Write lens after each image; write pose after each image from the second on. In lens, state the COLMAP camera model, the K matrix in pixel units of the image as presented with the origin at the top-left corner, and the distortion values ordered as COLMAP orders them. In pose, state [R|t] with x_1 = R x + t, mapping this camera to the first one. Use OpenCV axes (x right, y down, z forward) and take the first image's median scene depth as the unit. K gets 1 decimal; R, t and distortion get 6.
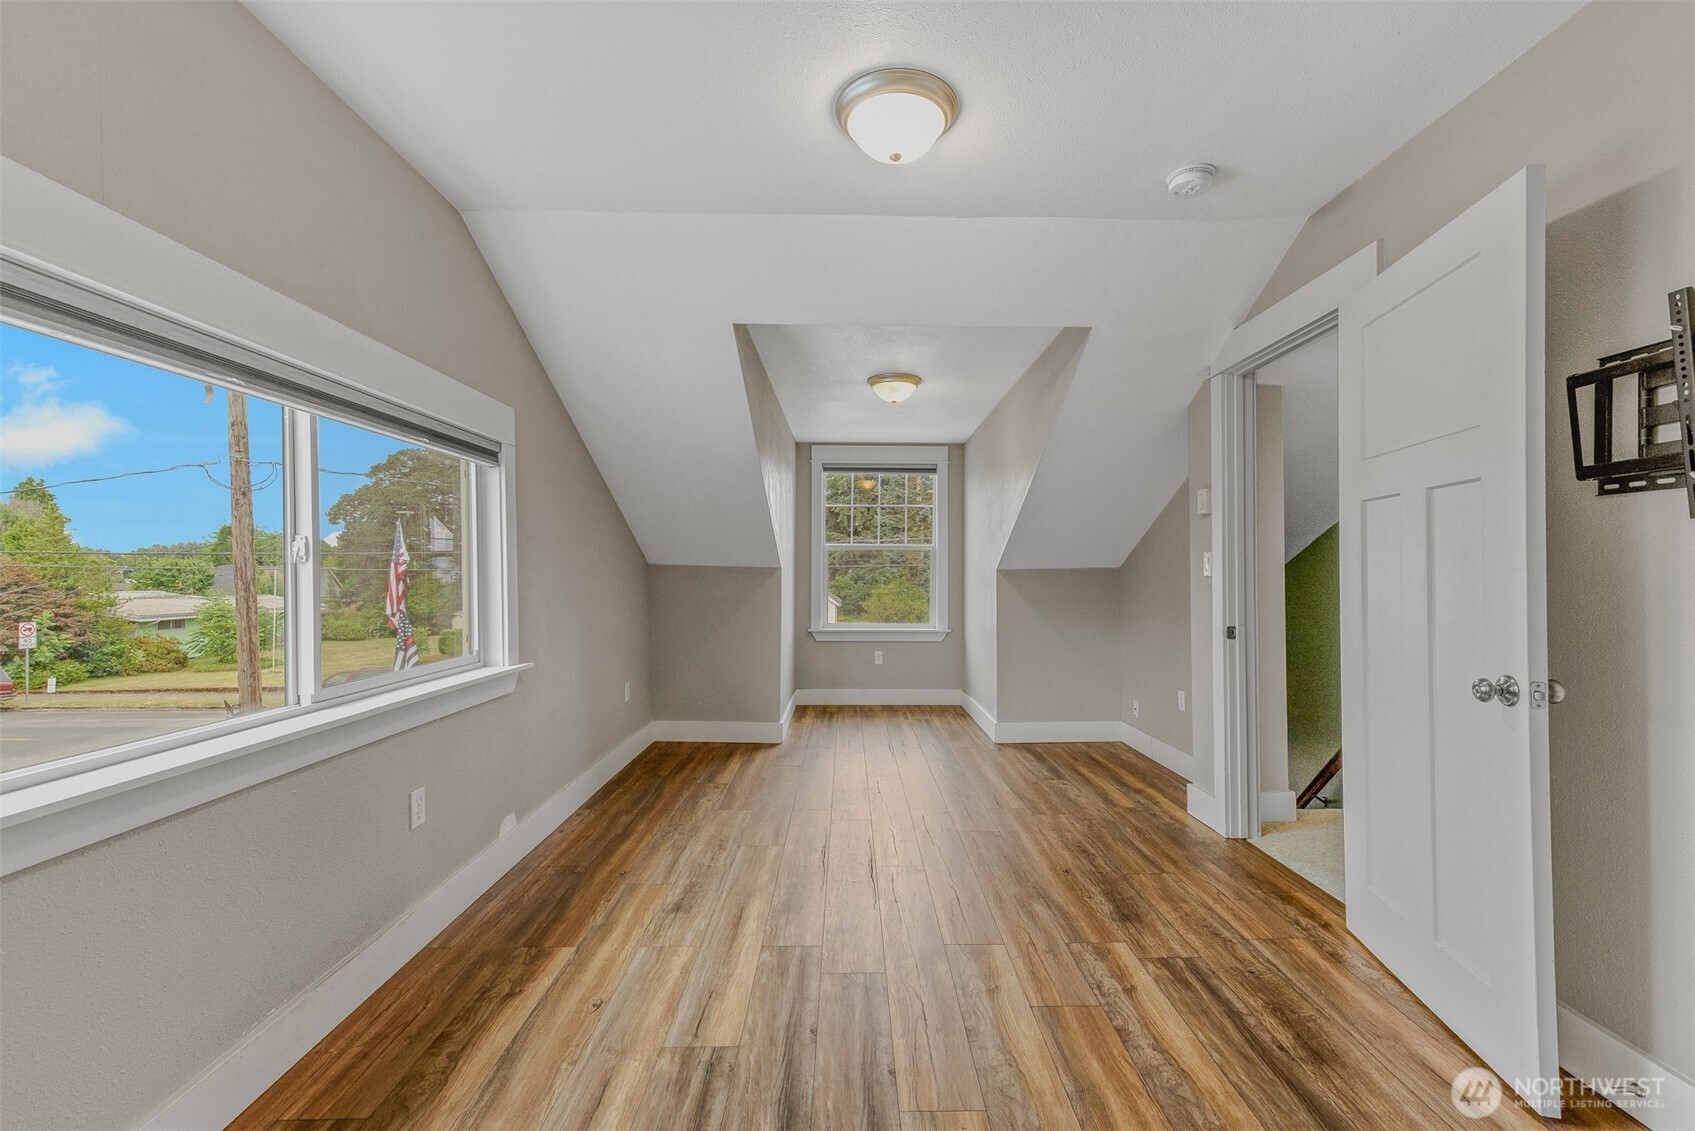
lens RADIAL K [[732.2, 0, 847.4], [0, 732.2, 567.9], [0, 0, 1]] dist [0.014988, 0.000764]
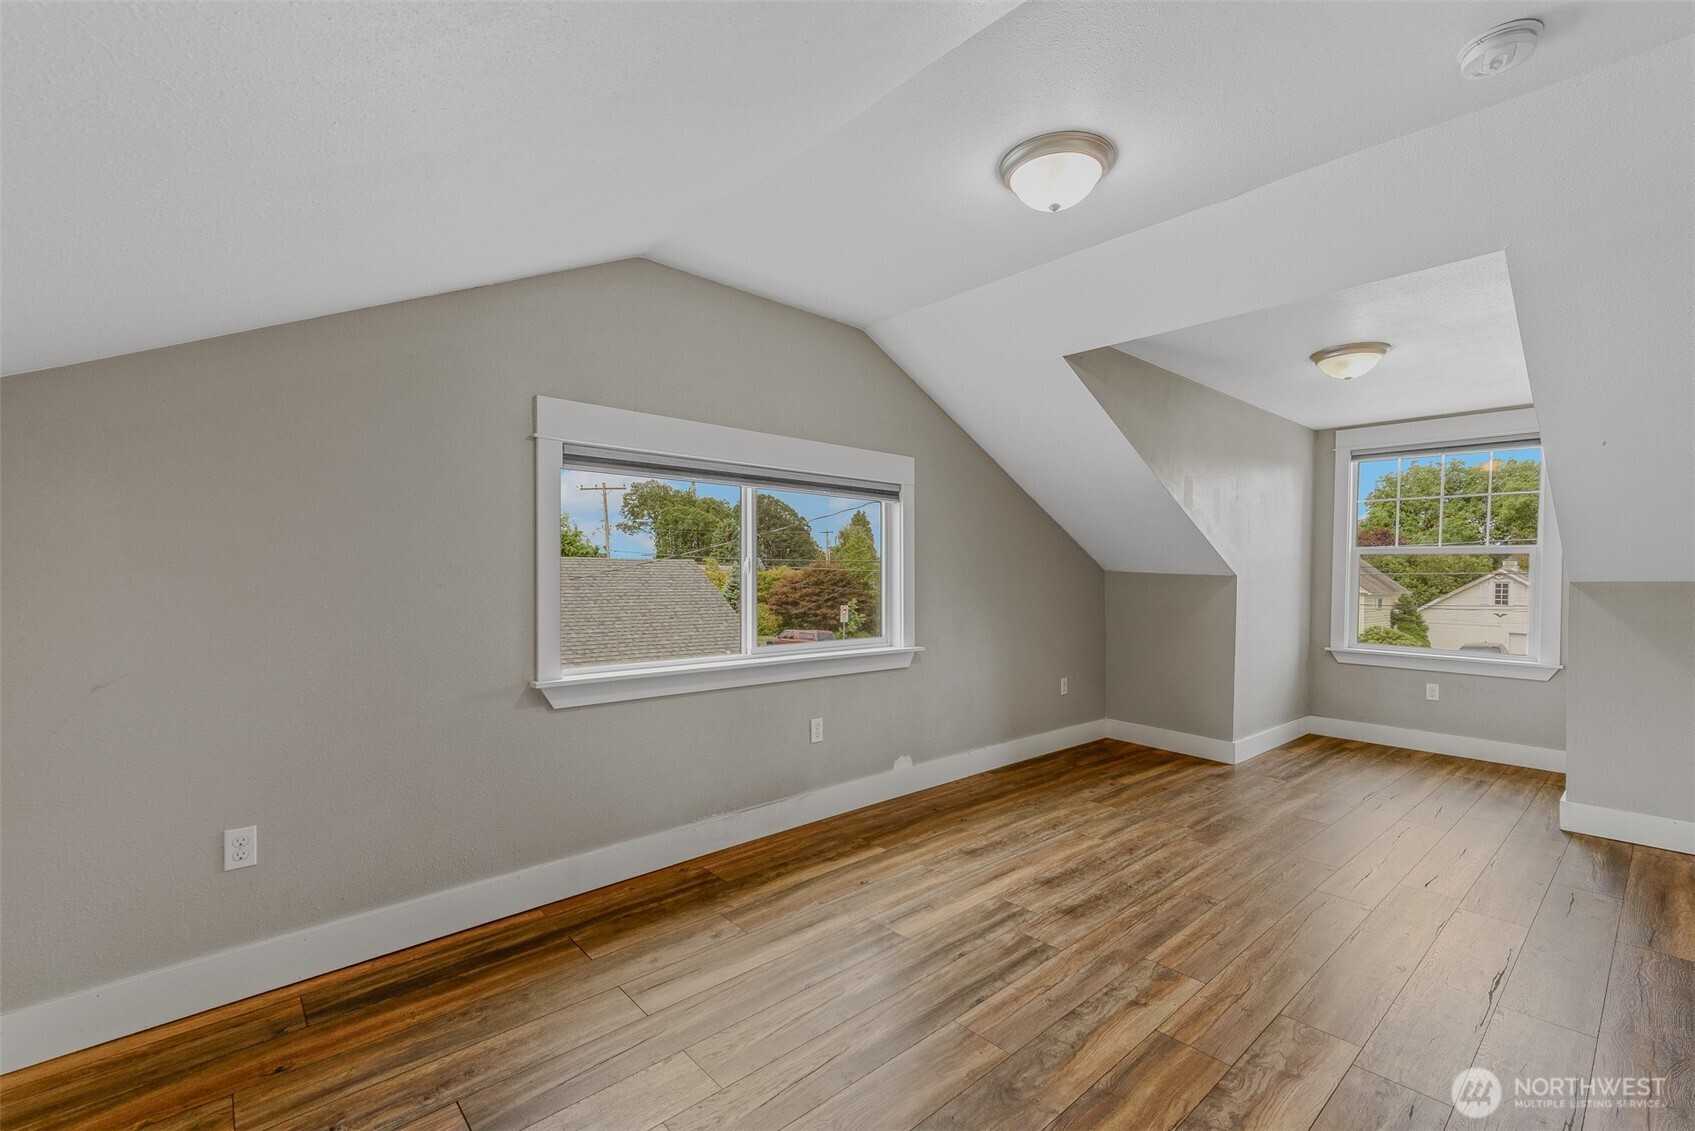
lens RADIAL K [[732.2, 0, 847.9], [0, 732.2, 570.7], [0, 0, 1]] dist [0.014988, 0.000764]
pose [[0.650492, 0.002988, -0.759507, 0.529061], [-0.003488, 0.999993, 0.000947, -0.010566], [0.759505, 0.002033, 0.650499, 0.035982]]
